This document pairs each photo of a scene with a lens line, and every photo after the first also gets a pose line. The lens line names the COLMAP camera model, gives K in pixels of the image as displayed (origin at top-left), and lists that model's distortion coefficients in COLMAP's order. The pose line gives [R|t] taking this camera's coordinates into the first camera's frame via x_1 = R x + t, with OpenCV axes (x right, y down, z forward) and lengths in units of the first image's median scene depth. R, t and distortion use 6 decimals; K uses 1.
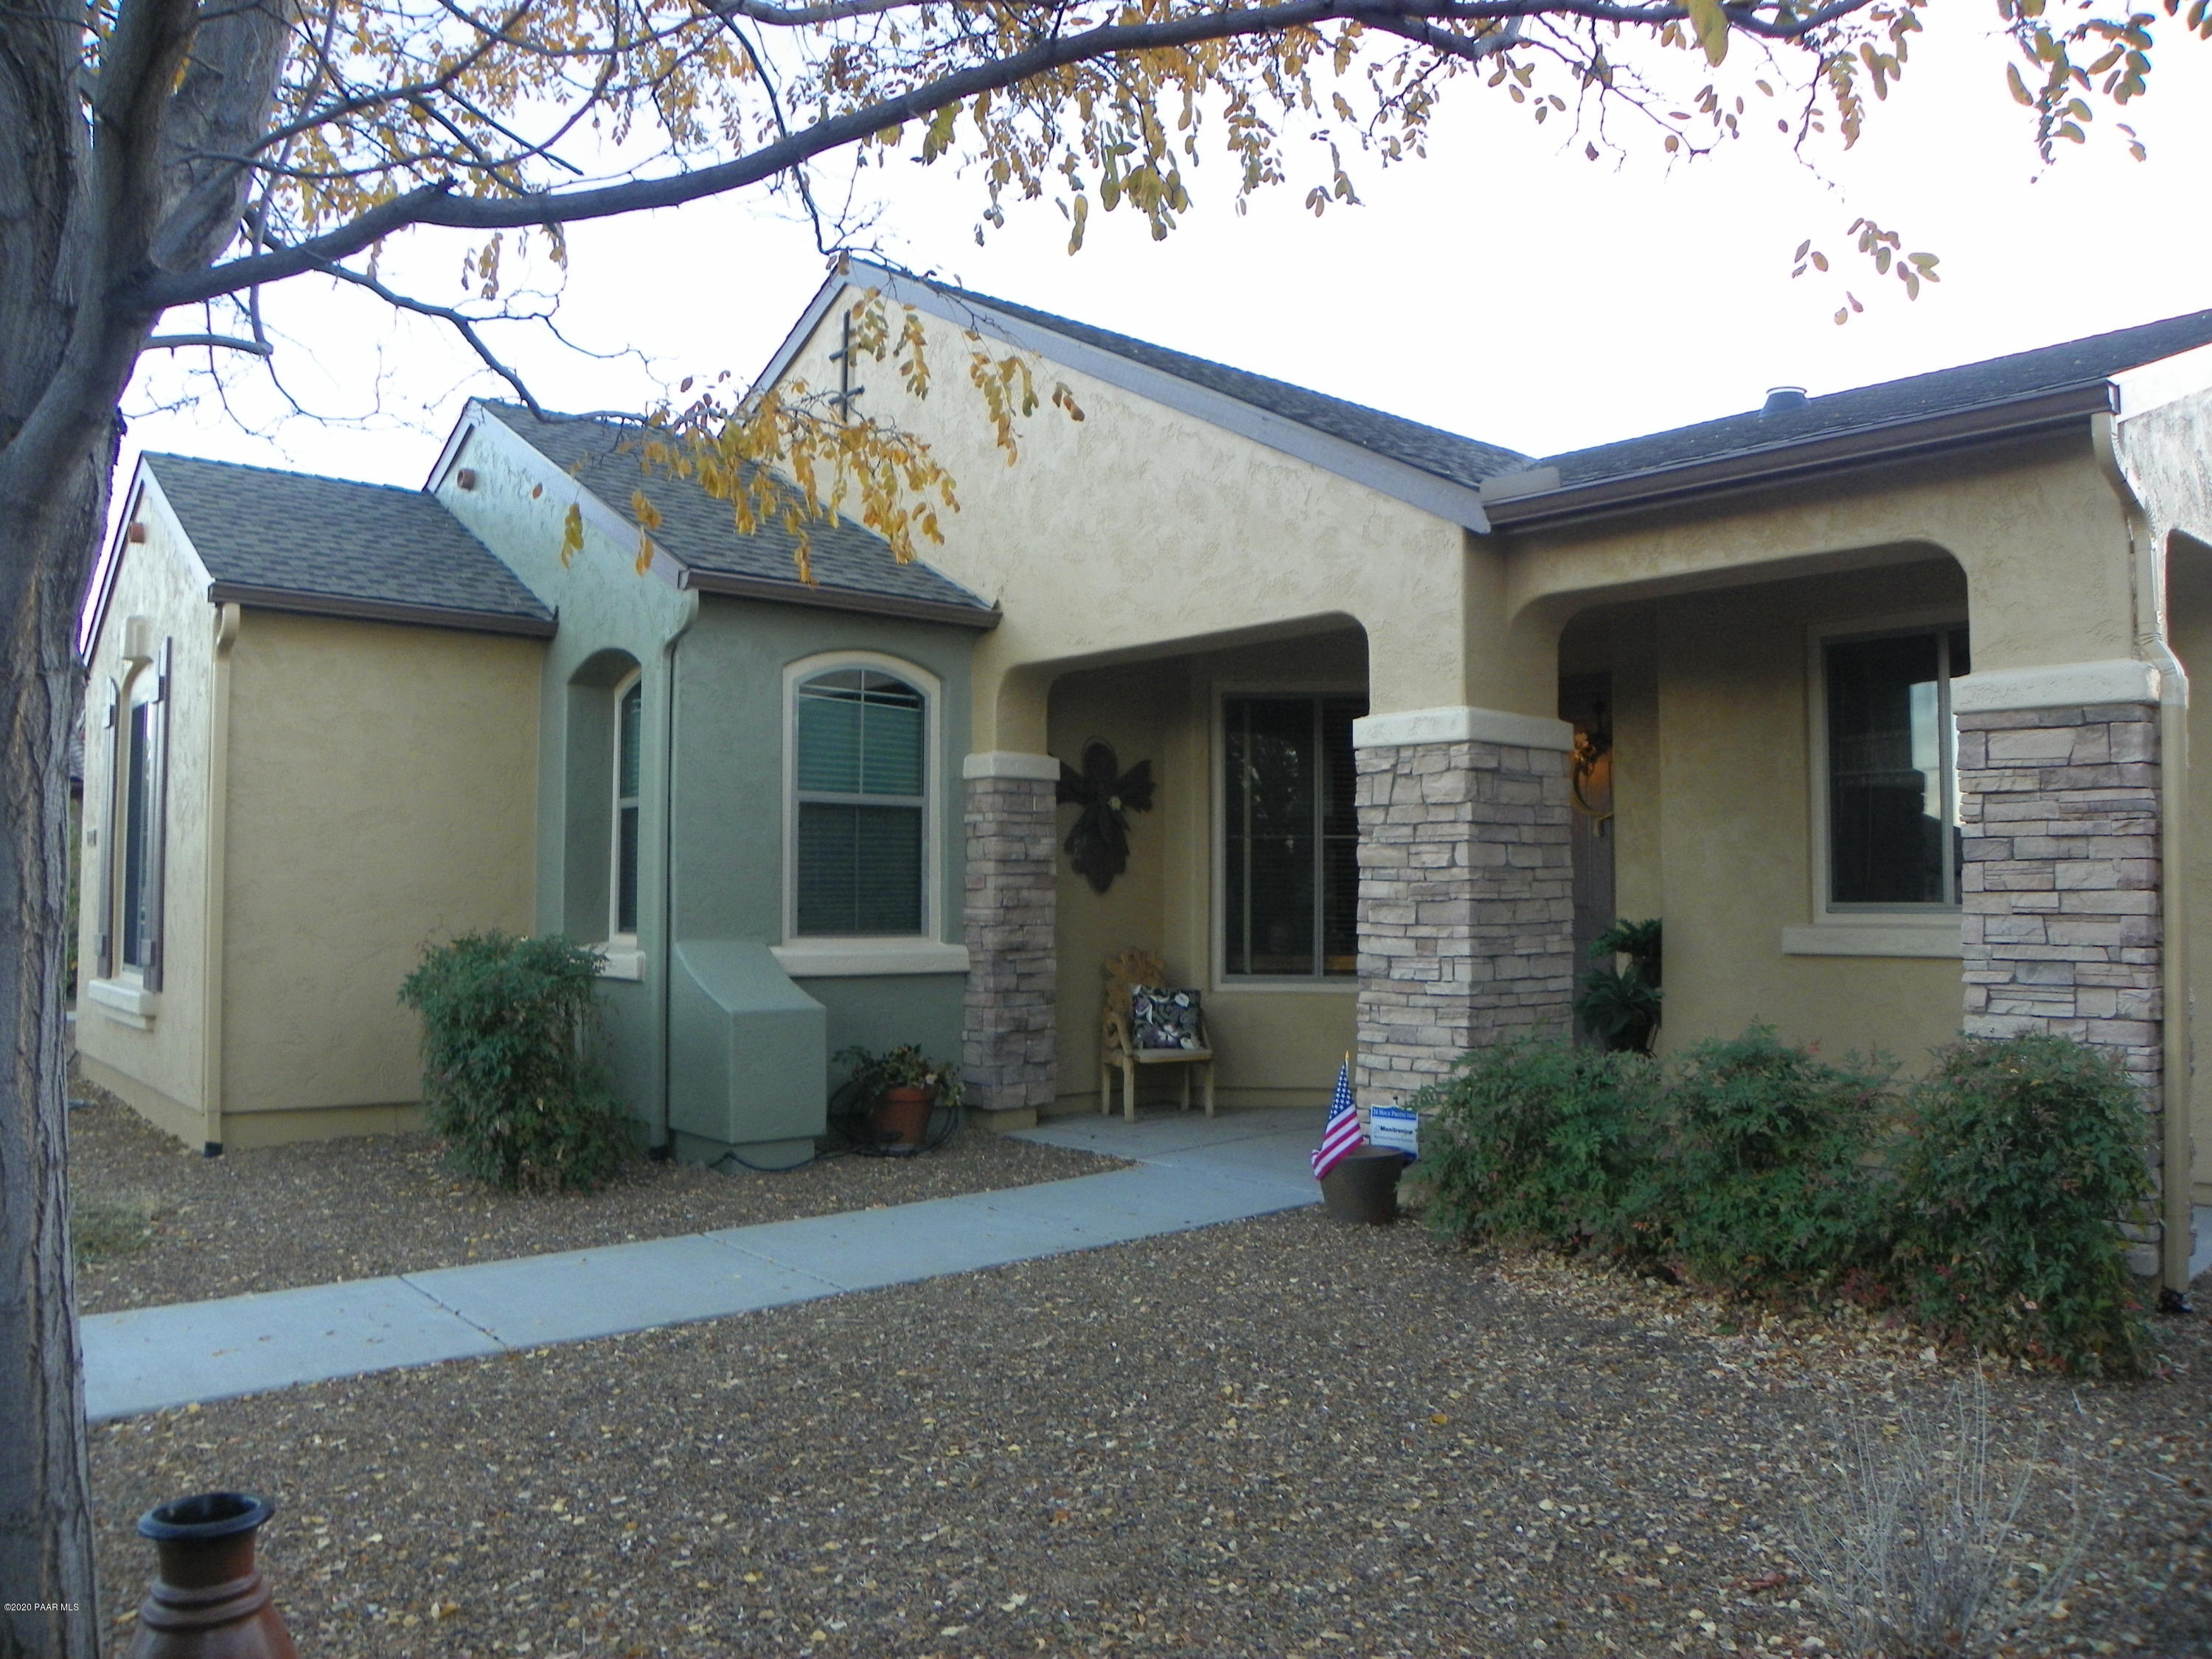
lens RADIAL K [[1682.7, 0, 1106.5], [0, 1682.7, 821.2], [0, 0, 1]] dist [-0.106500, -0.002755]
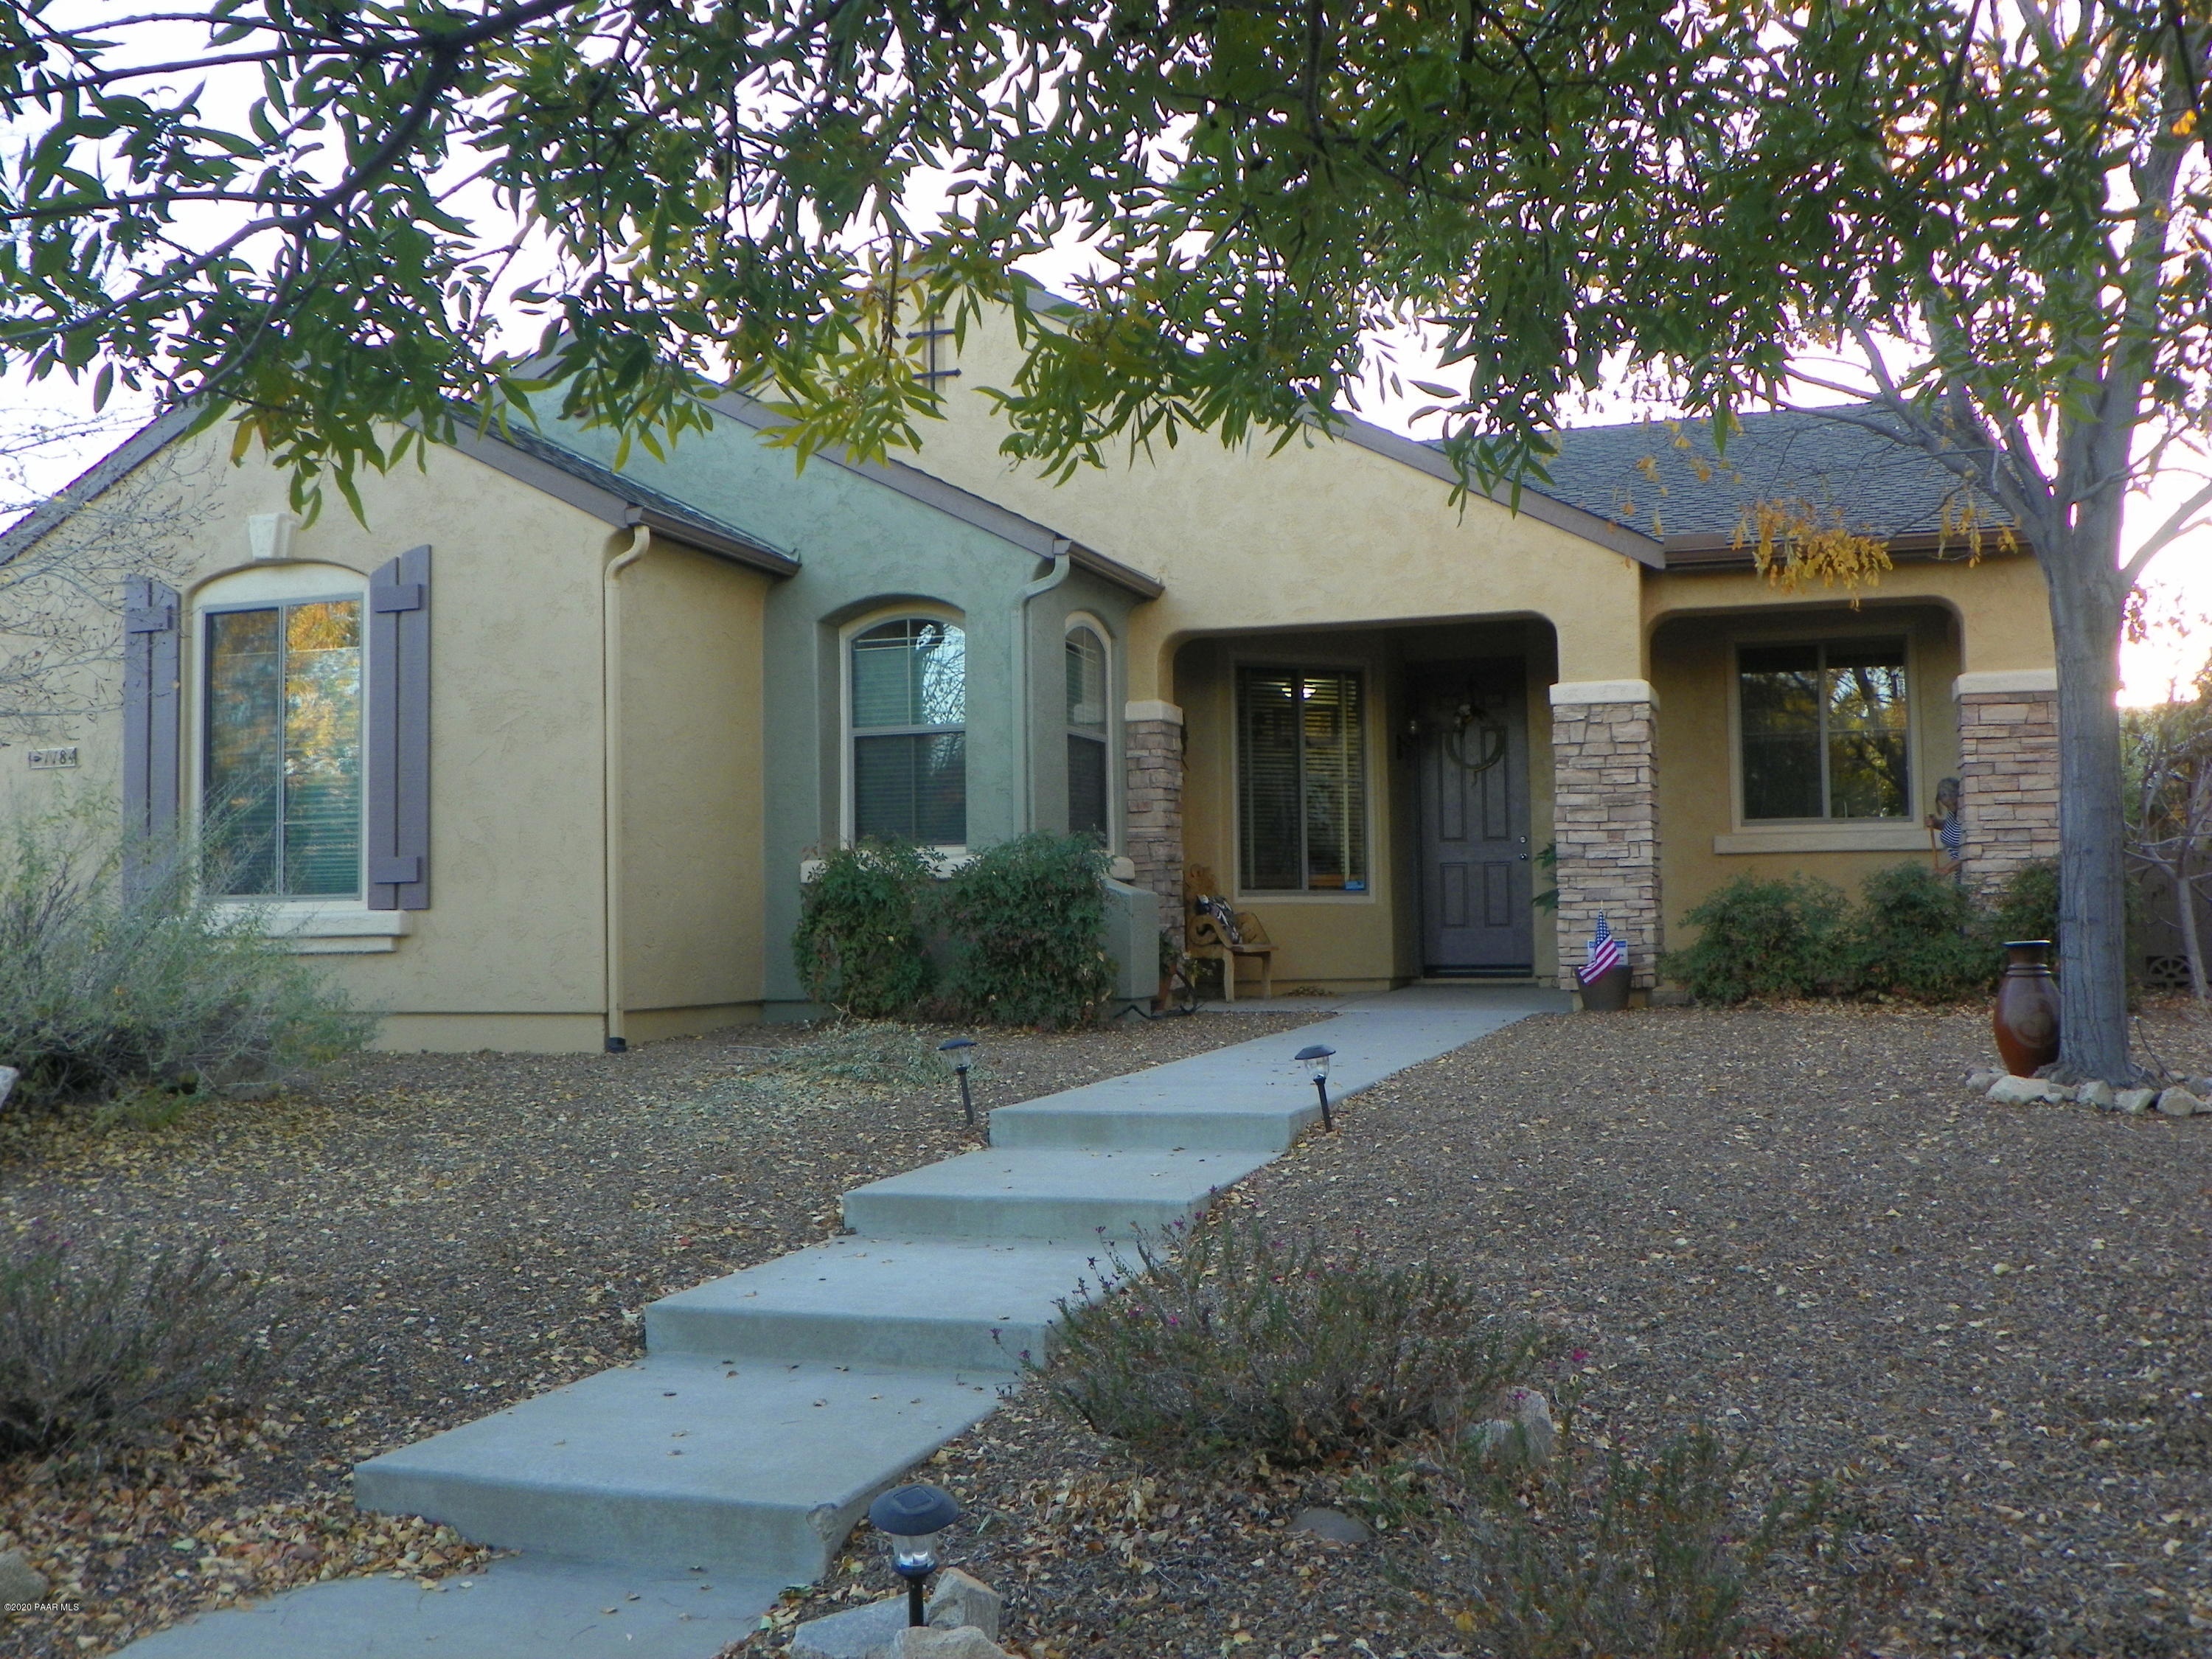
lens RADIAL K [[2181.5, 0, 1104.9], [0, 2181.5, 822.9], [0, 0, 1]] dist [-0.007865, 0.000000]
pose [[0.853124, 0.010461, 0.521603, -1.226570], [-0.007074, 0.999939, -0.008485, 0.082188], [-0.521660, 0.003550, 0.853146, -0.446598]]
